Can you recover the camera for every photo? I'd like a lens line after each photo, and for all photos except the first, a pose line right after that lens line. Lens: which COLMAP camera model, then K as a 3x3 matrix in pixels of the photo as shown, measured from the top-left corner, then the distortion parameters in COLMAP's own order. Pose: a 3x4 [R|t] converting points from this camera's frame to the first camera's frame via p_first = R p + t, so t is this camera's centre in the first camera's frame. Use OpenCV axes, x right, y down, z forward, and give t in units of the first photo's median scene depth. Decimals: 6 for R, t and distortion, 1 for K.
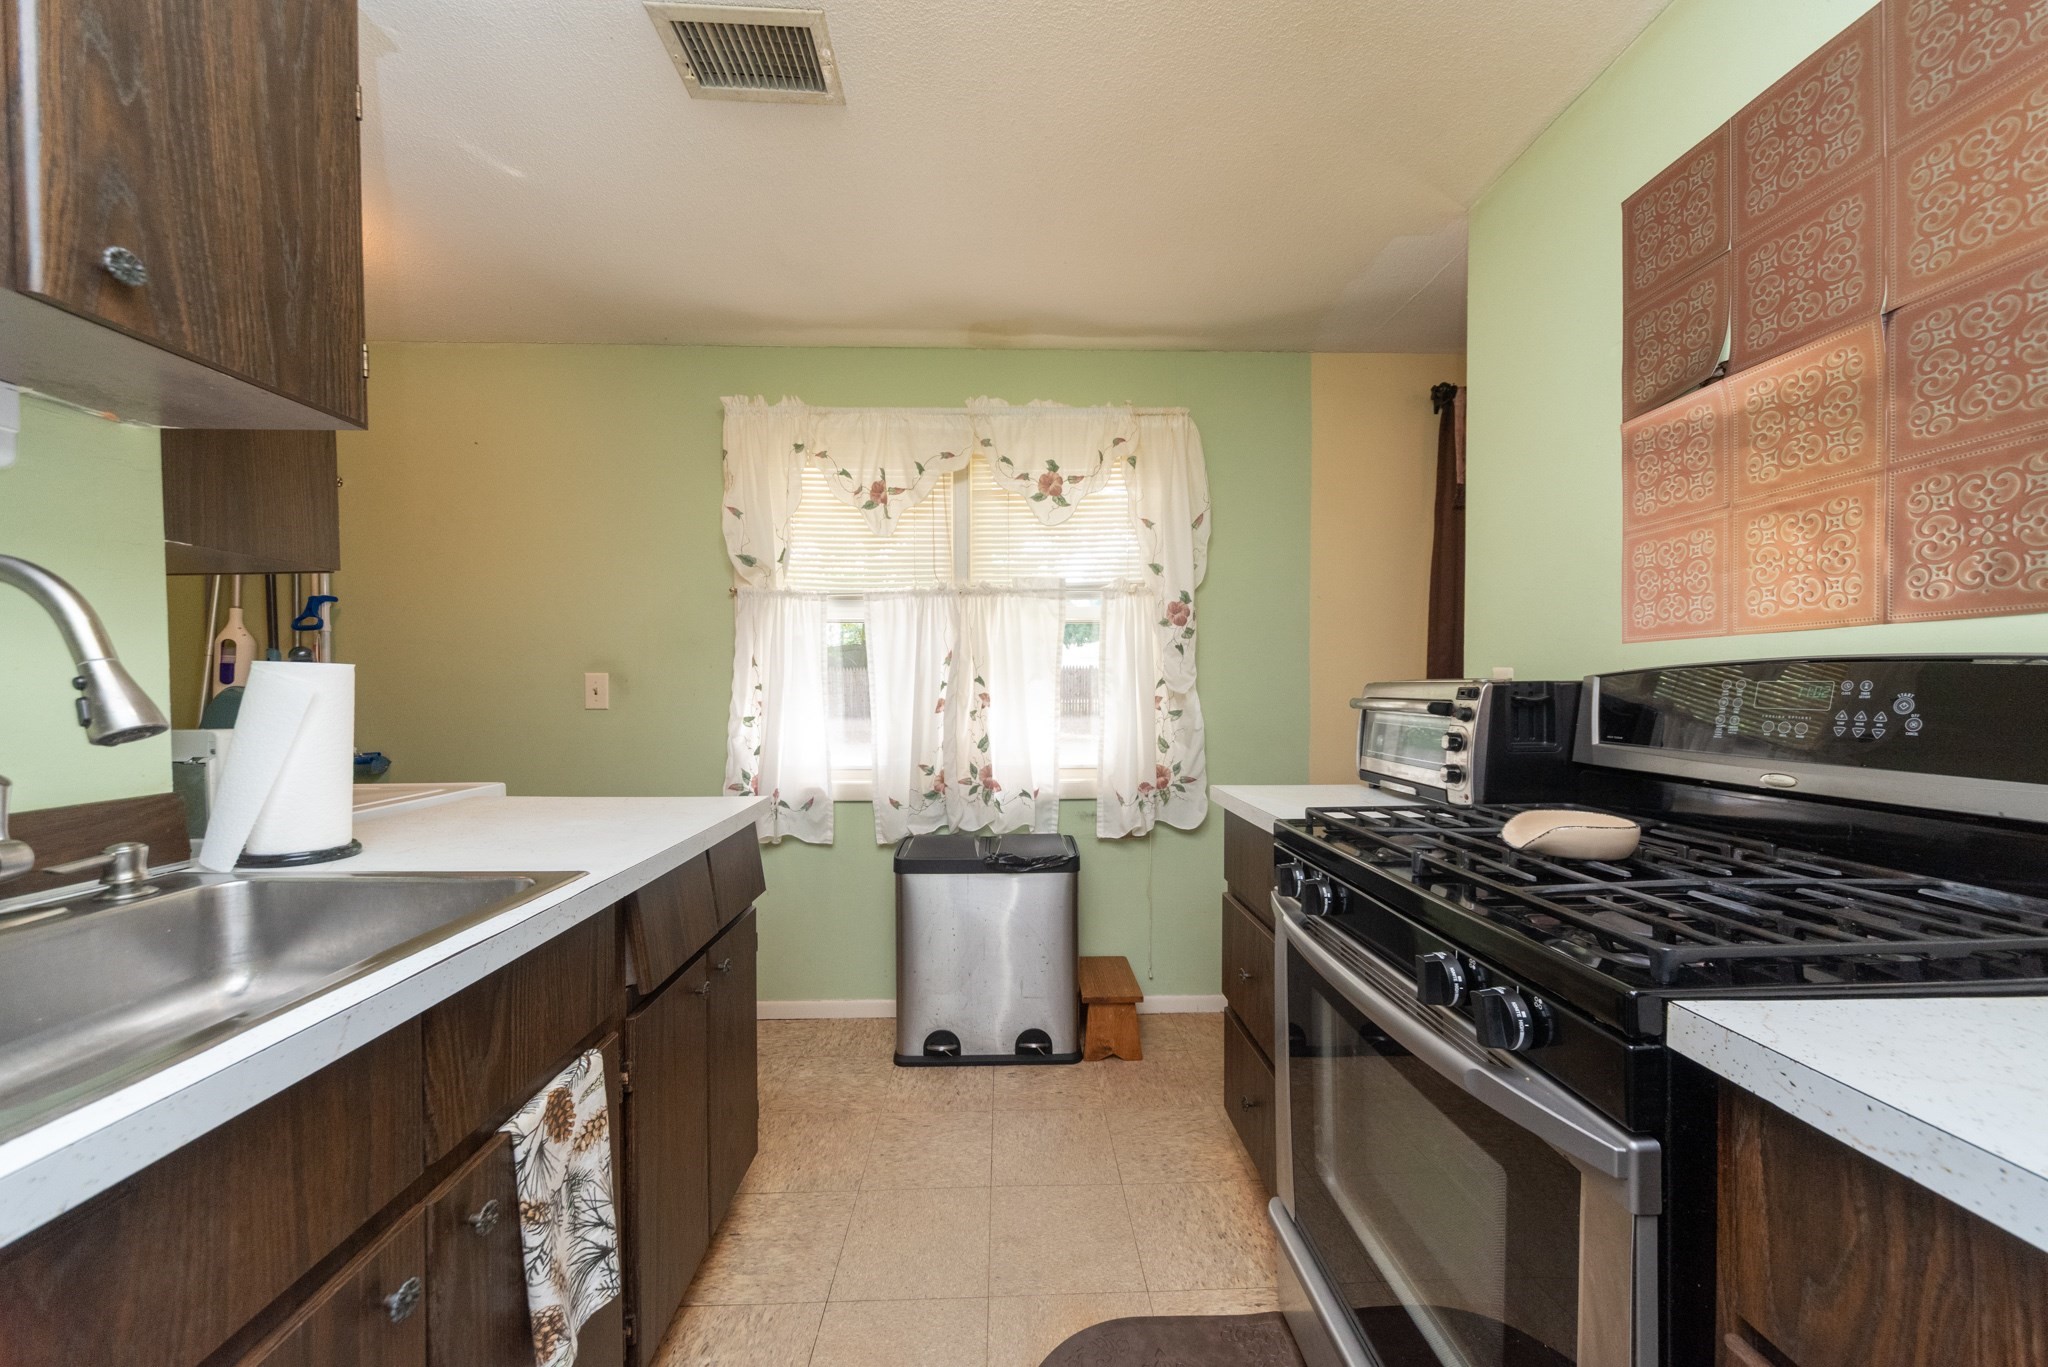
lens RADIAL K [[713.0, 0, 1018.9], [0, 713.0, 695.9], [0, 0, 1]] dist [0.001545, -0.000168]
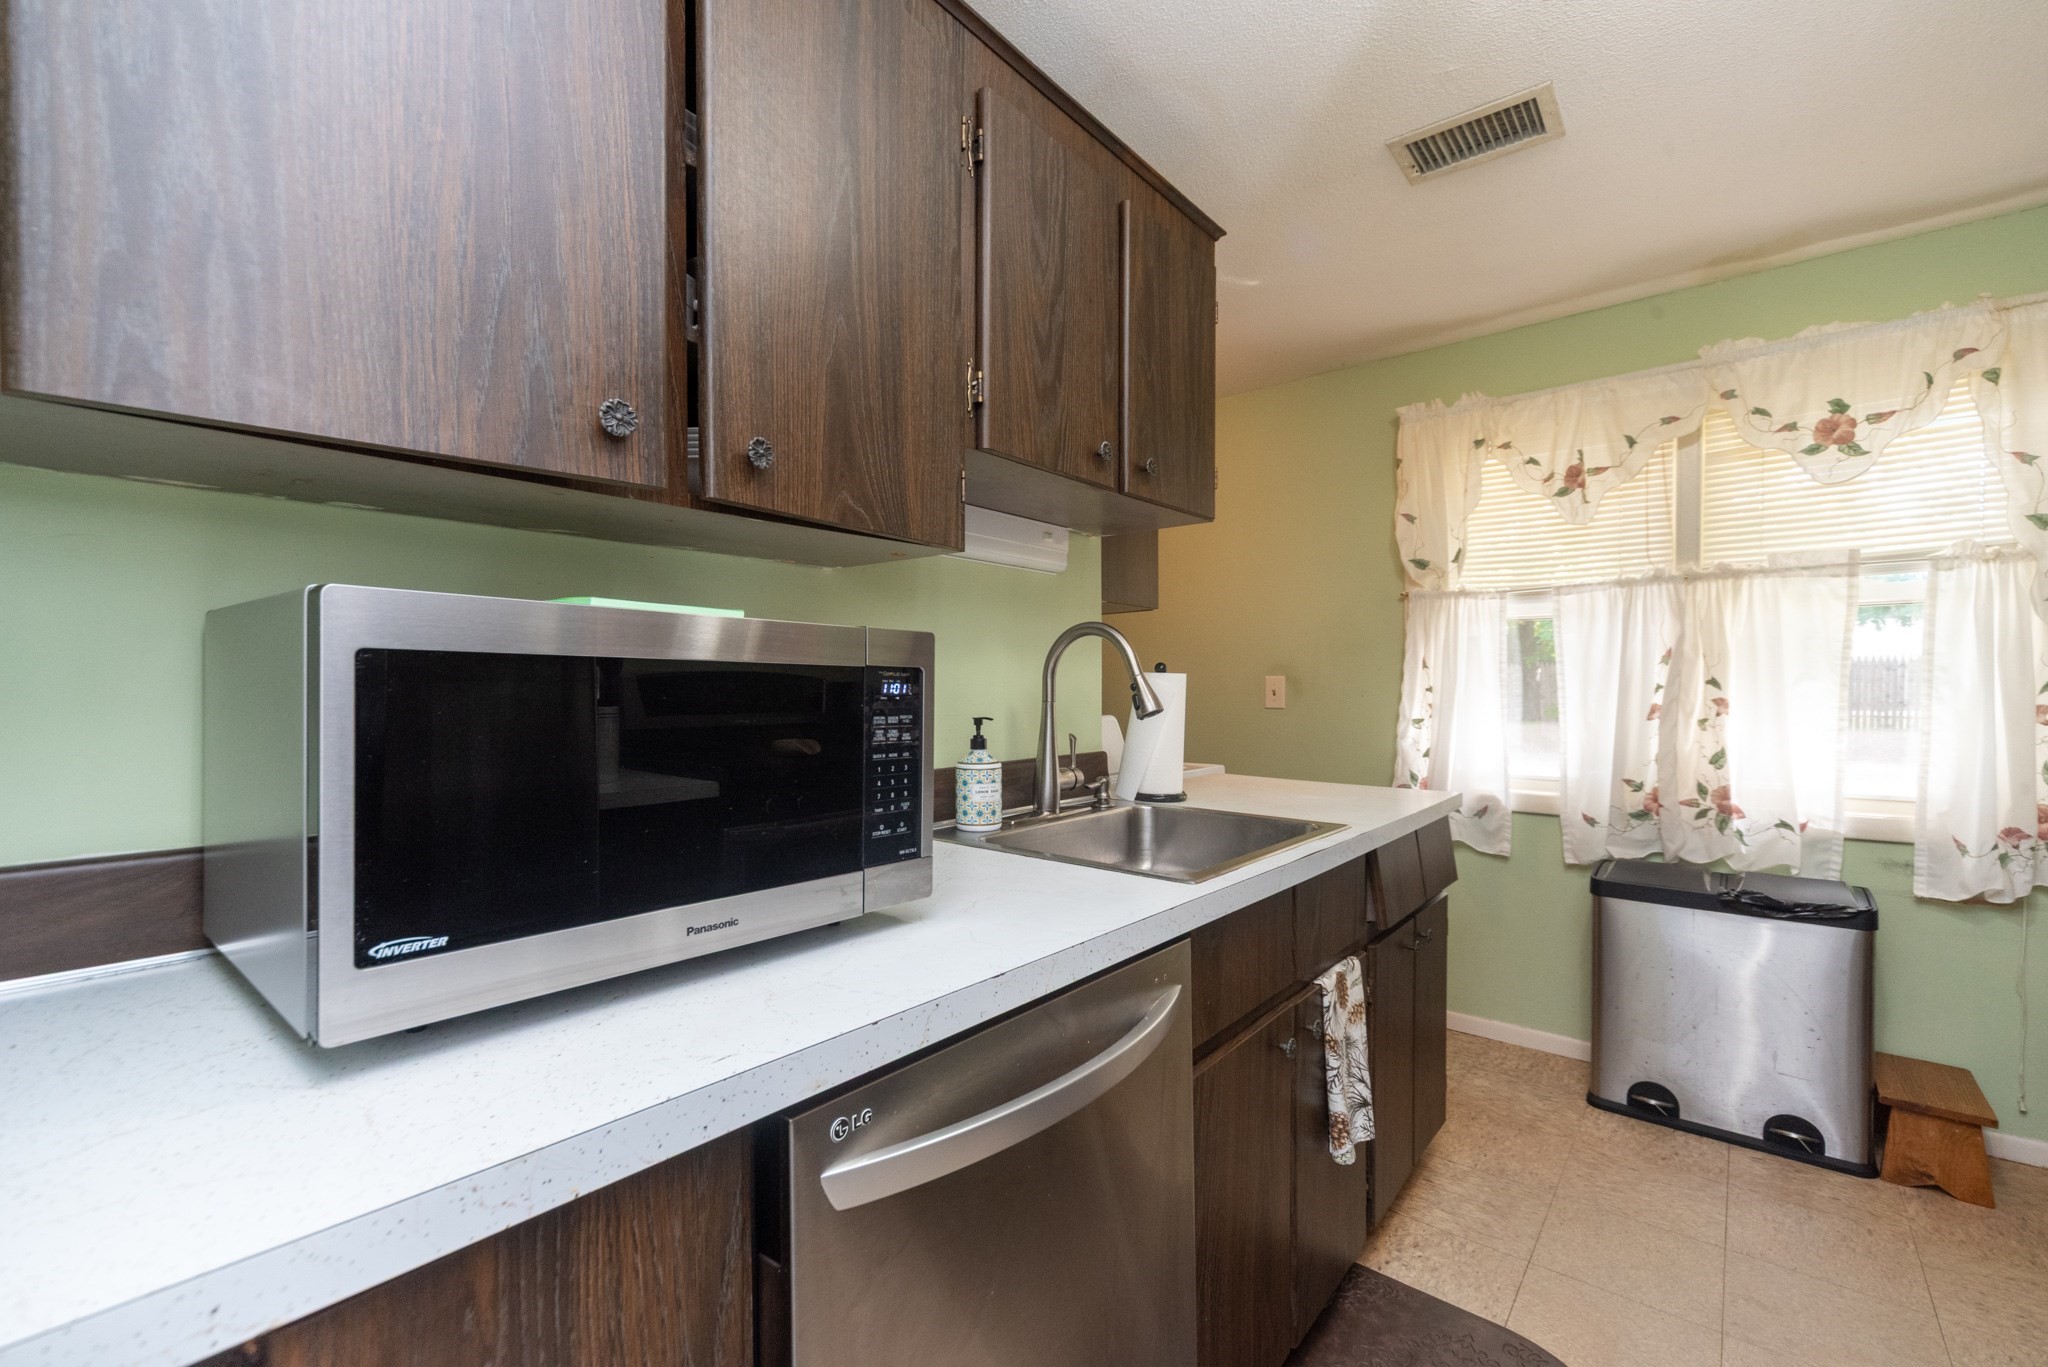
lens RADIAL K [[871.9, 0, 1011.5], [0, 871.9, 699.4], [0, 0, 1]] dist [0.002000, -0.000915]
pose [[0.751481, 0.012396, -0.659638, 0.001398], [-0.011835, 0.999916, 0.005308, 0.002258], [0.659649, 0.003818, 0.751564, -0.310629]]
